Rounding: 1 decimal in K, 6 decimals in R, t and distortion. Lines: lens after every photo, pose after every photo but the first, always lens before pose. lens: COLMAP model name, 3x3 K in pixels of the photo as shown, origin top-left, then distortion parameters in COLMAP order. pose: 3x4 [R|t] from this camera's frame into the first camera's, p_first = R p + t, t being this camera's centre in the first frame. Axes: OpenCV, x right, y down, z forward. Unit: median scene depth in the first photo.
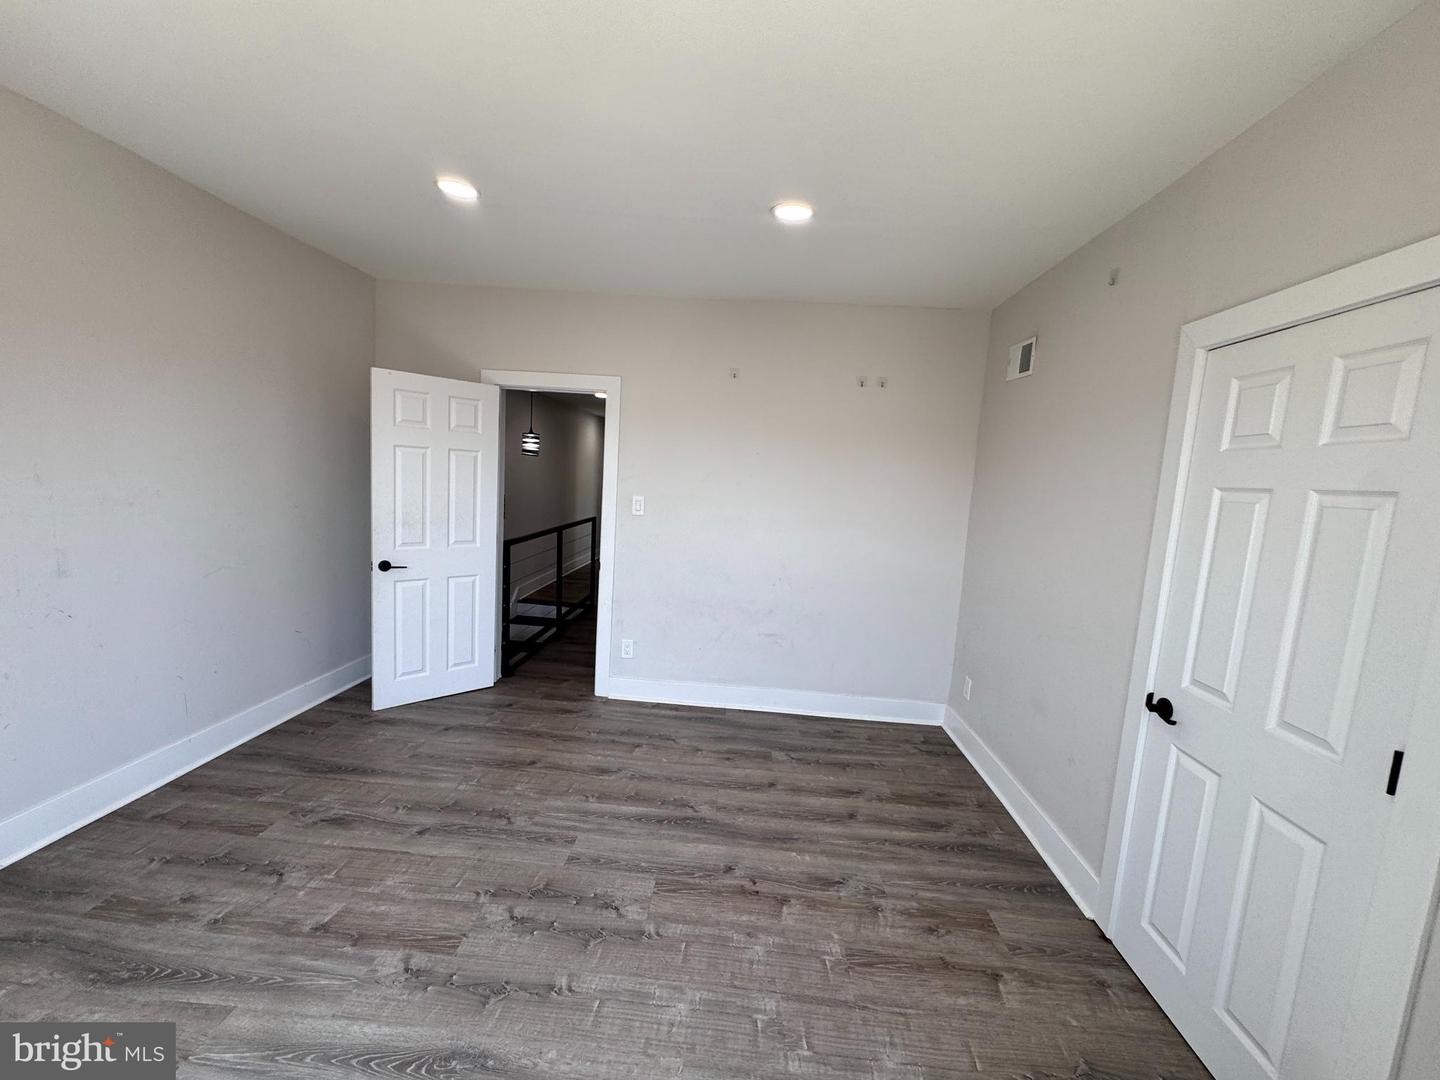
lens RADIAL K [[577.5, 0, 722.6], [0, 577.5, 548.2], [0, 0, 1]] dist [-0.002178, 0.000434]
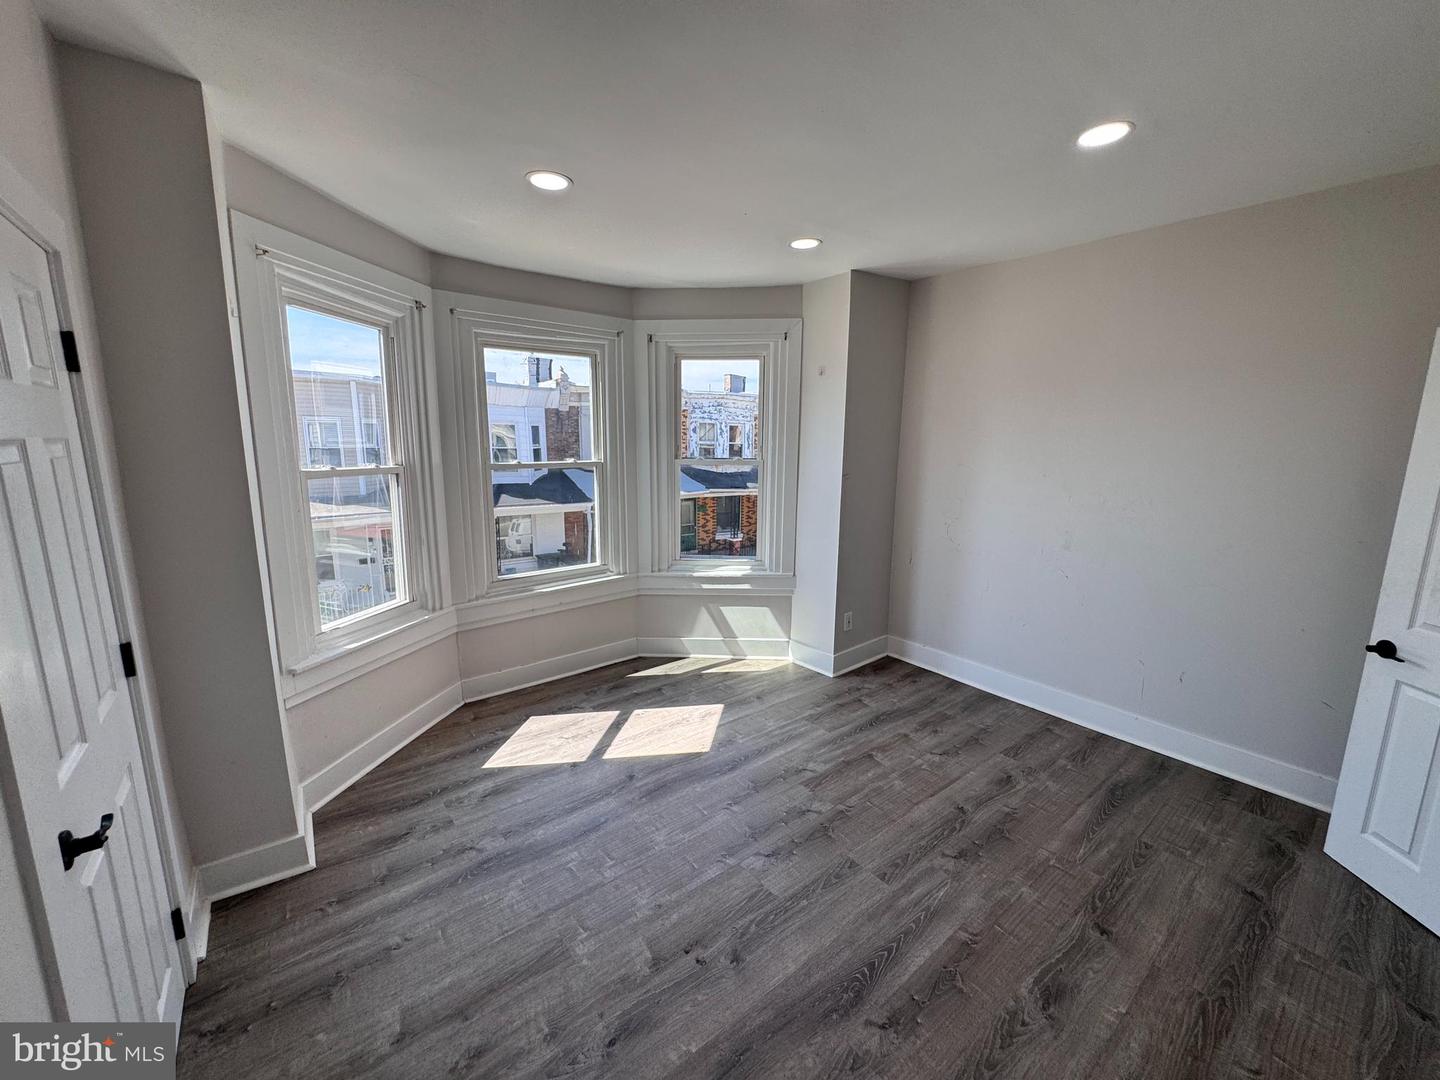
lens RADIAL K [[577.5, 0, 714.7], [0, 577.5, 535.3], [0, 0, 1]] dist [-0.002178, 0.000434]
pose [[-0.750132, 0.038884, -0.660144, 0.570396], [-0.141553, 0.965690, 0.217730, -0.190922], [0.645960, 0.256771, -0.718891, 1.488894]]
